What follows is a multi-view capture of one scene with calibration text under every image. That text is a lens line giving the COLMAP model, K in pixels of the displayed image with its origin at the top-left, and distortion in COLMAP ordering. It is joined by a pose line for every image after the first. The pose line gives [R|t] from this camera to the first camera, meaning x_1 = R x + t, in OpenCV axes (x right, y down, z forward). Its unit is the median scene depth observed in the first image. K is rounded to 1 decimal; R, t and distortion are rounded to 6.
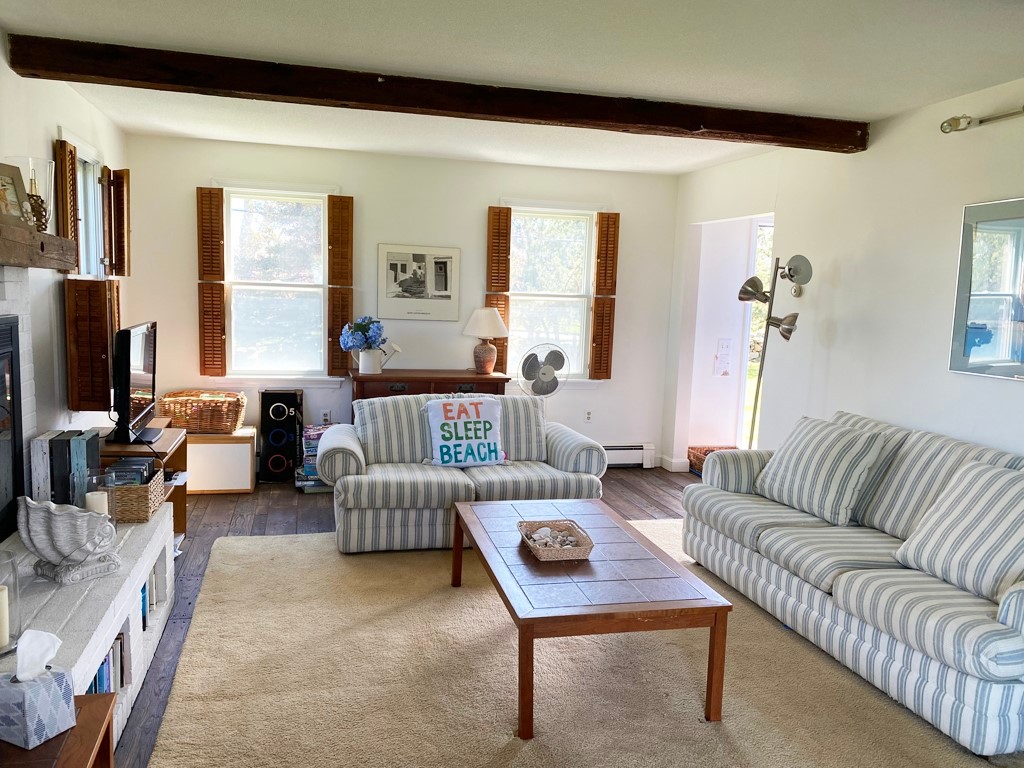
lens RADIAL K [[784.6, 0, 512.0], [0, 784.6, 384.0], [0, 0, 1]] dist [0.058523, -0.003534]
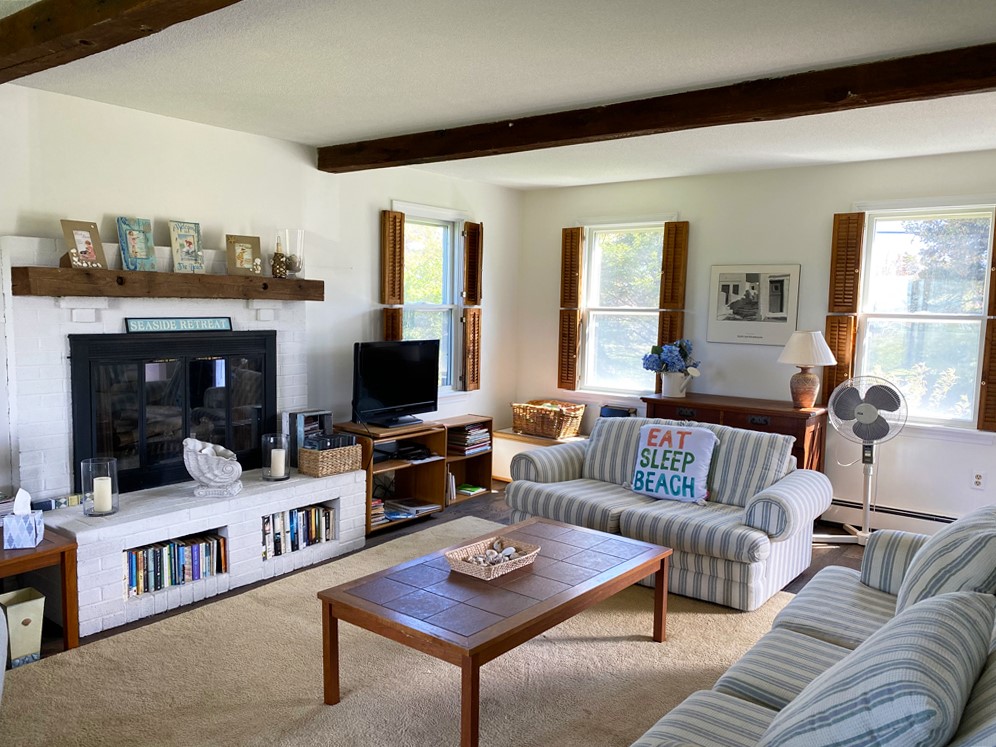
lens RADIAL K [[794.1, 0, 498.0], [0, 794.1, 373.5], [0, 0, 1]] dist [0.033933, -0.007536]
pose [[0.607329, 0.047836, -0.793009, 0.565001], [-0.087137, 0.996174, -0.006643, -0.019513], [0.789657, 0.073135, 0.609174, 0.252420]]
